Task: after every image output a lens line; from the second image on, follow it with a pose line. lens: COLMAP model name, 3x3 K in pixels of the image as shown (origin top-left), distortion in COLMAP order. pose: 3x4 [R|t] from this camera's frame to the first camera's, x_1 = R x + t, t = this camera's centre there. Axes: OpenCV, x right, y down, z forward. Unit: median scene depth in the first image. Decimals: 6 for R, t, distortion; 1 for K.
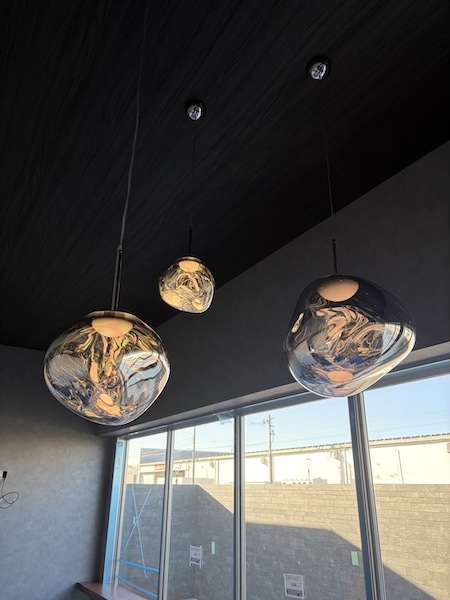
lens RADIAL K [[458.2, 0, 225.6], [0, 458.2, 291.6], [0, 0, 1]] dist [0.005787, -0.007116]
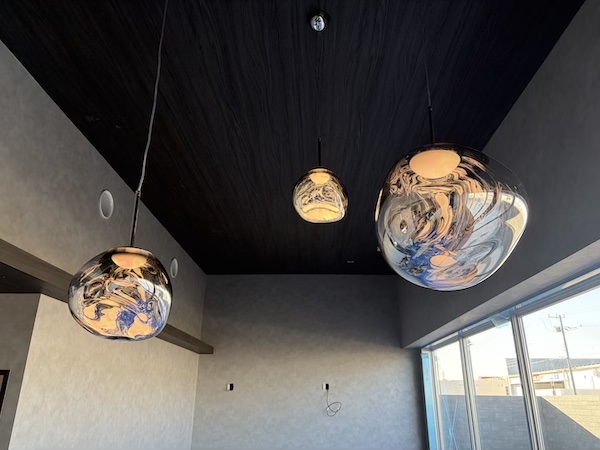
lens RADIAL K [[458.2, 0, 290.9], [0, 458.2, 222.6], [0, 0, 1]] dist [0.005787, -0.007116]
pose [[0.815862, -0.203763, -0.541156, 0.135046], [0.222534, 0.974419, -0.031402, 0.019361], [0.533711, -0.094806, 0.840336, 0.038311]]
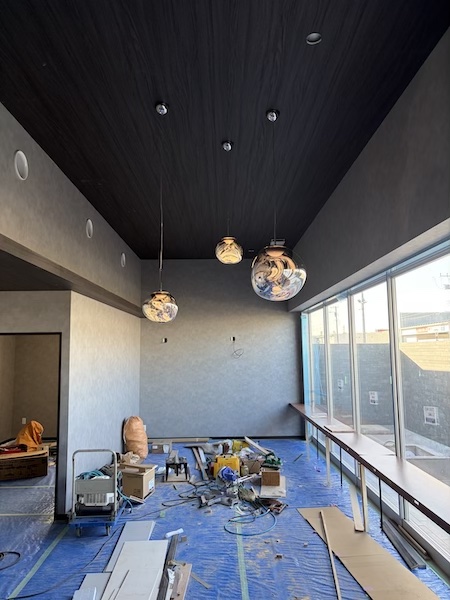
lens RADIAL K [[458.2, 0, 225.6], [0, 458.2, 291.6], [0, 0, 1]] dist [0.005787, -0.007116]
pose [[0.844810, -0.080033, -0.529047, 0.329589], [0.221745, 0.952213, 0.210046, -0.091052], [0.486955, -0.294762, 0.822186, -0.253952]]
